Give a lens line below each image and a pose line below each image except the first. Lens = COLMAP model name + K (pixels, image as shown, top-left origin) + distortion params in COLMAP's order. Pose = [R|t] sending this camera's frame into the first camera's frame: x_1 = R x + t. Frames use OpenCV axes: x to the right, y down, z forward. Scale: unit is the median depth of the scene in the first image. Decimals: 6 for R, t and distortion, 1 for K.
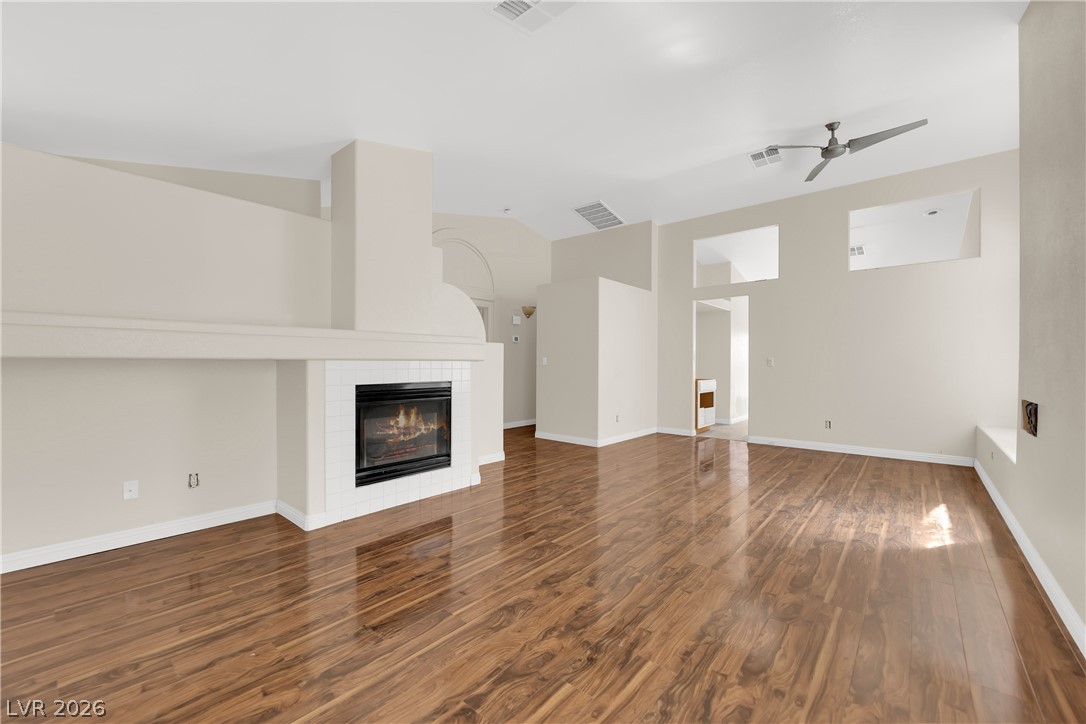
lens RADIAL K [[438.0, 0, 538.4], [0, 438.0, 362.3], [0, 0, 1]] dist [-0.009369, -0.004119]
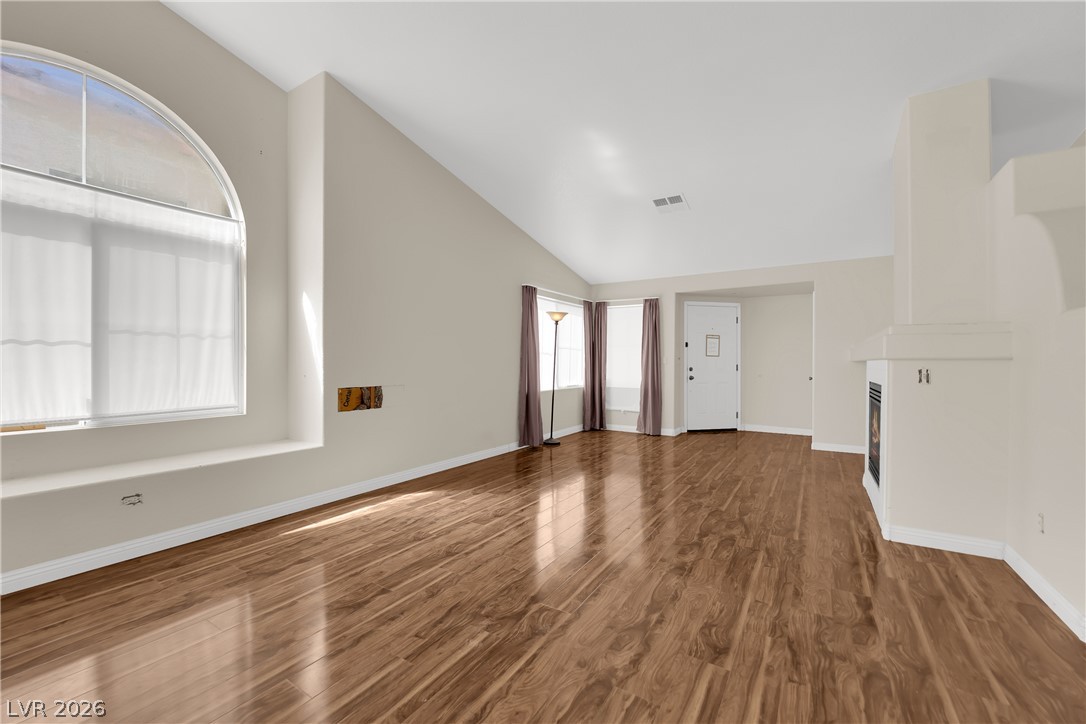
lens RADIAL K [[438.0, 0, 539.3], [0, 438.0, 362.8], [0, 0, 1]] dist [-0.009369, -0.004119]
pose [[-0.989031, -0.006099, -0.147579, 0.684683], [-0.006183, 0.999981, 0.000109, 0.007787], [0.147575, 0.001020, -0.989050, 2.172160]]
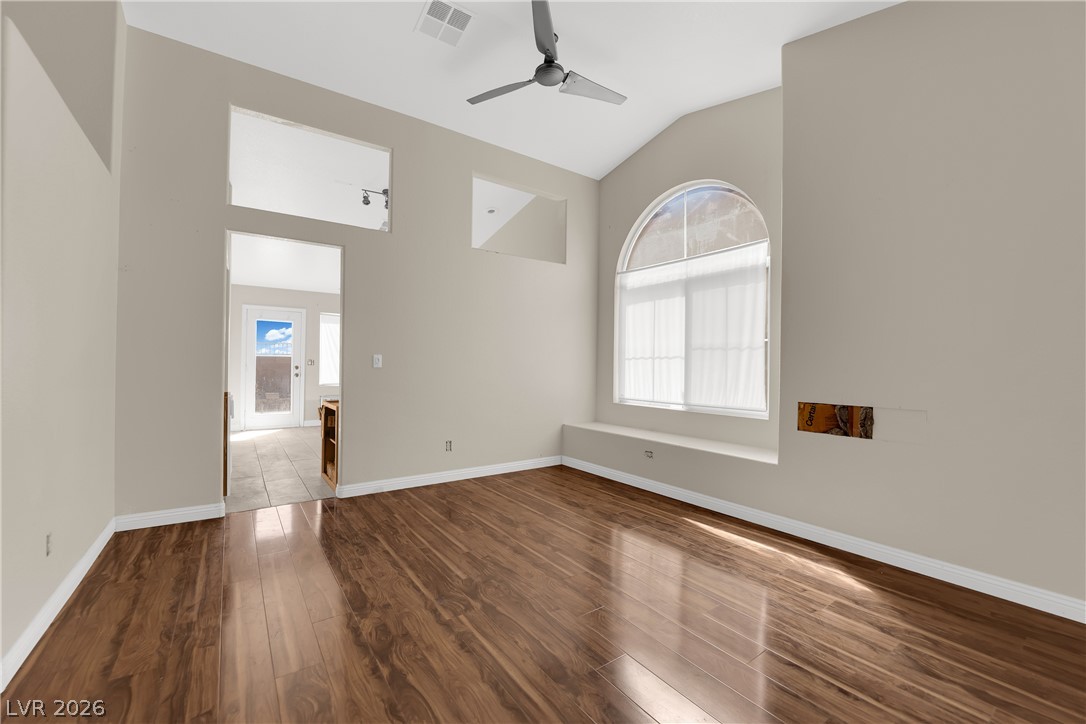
lens RADIAL K [[438.0, 0, 538.5], [0, 438.0, 364.1], [0, 0, 1]] dist [-0.009369, -0.004119]
pose [[0.242902, 0.002996, 0.970046, -0.050057], [-0.011704, 0.999931, -0.000157, 0.001626], [-0.969980, -0.011315, 0.242920, 1.259108]]
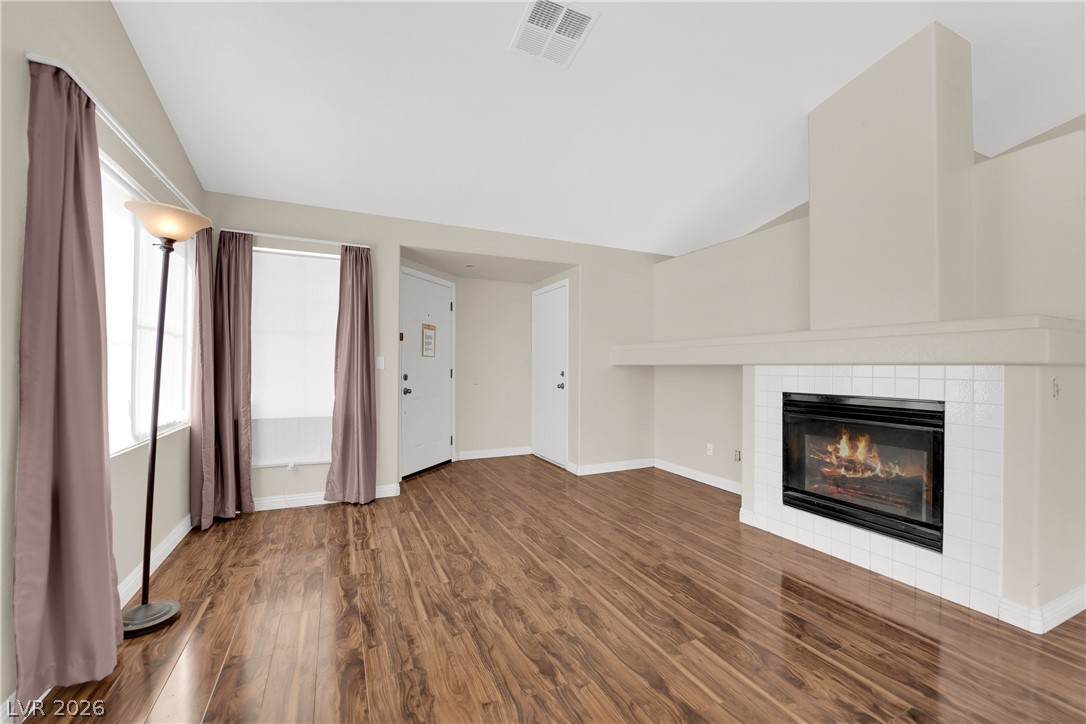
lens RADIAL K [[438.0, 0, 539.2], [0, 438.0, 365.0], [0, 0, 1]] dist [-0.009369, -0.004119]
pose [[-0.413803, -0.008149, -0.910330, 0.667872], [-0.005168, 0.999965, -0.006602, 0.003789], [0.910352, 0.001972, -0.413830, 0.973953]]
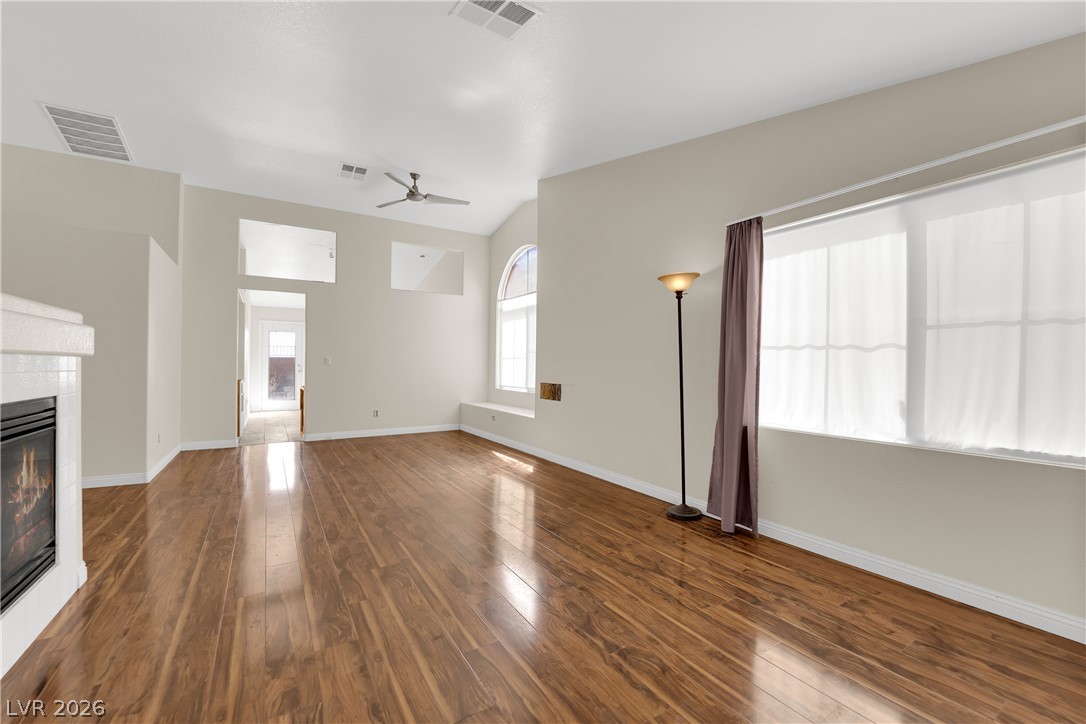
lens RADIAL K [[438.0, 0, 538.9], [0, 438.0, 363.1], [0, 0, 1]] dist [-0.009369, -0.004119]
pose [[0.296320, 0.002329, 0.955086, -0.654903], [-0.007939, 0.999968, 0.000025, 0.000866], [-0.955056, -0.007590, 0.296329, 0.409644]]
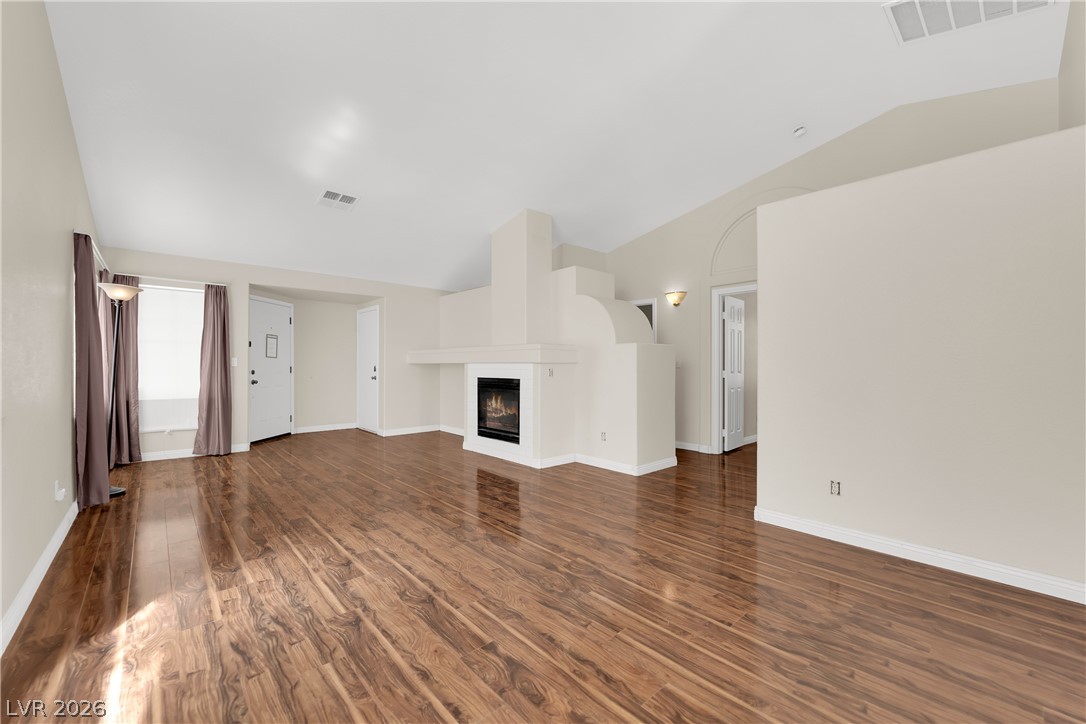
lens RADIAL K [[438.0, 0, 539.6], [0, 438.0, 364.3], [0, 0, 1]] dist [-0.009369, -0.004119]
pose [[-0.129353, -0.004986, -0.991586, 1.394094], [-0.001751, 0.999987, -0.004799, 0.007054], [0.991597, 0.001115, -0.129360, 1.575957]]
